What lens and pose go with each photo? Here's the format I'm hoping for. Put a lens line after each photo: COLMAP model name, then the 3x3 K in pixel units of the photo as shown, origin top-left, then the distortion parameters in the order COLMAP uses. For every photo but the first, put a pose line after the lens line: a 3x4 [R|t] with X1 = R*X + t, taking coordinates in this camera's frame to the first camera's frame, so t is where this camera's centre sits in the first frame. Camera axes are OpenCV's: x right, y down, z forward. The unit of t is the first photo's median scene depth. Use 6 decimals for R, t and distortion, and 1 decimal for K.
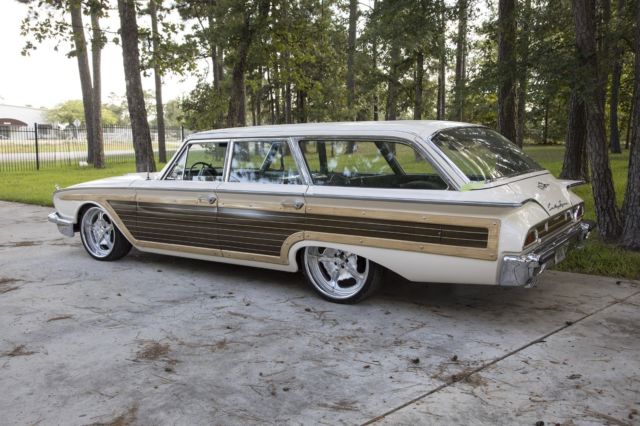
lens RADIAL K [[584.6, 0, 271.1], [0, 584.6, 212.9], [0, 0, 1]] dist [0.007041, 0.014918]
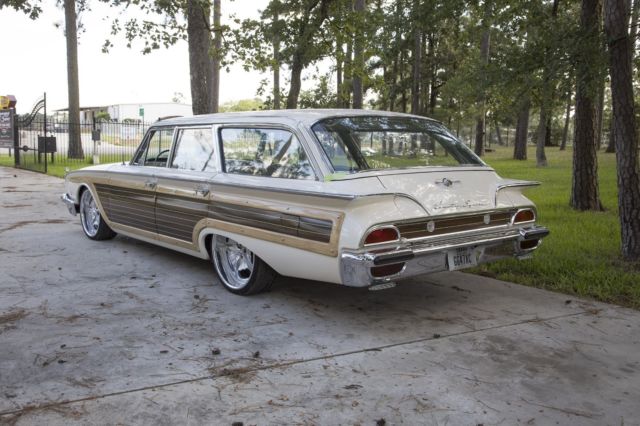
lens RADIAL K [[584.6, 0, 271.1], [0, 584.6, 212.9], [0, 0, 1]] dist [0.007041, 0.014918]
pose [[0.964867, 0.057690, -0.256328, 0.399696], [-0.057801, 0.998303, 0.007108, 0.008680], [0.256303, 0.007958, 0.966564, 0.064976]]
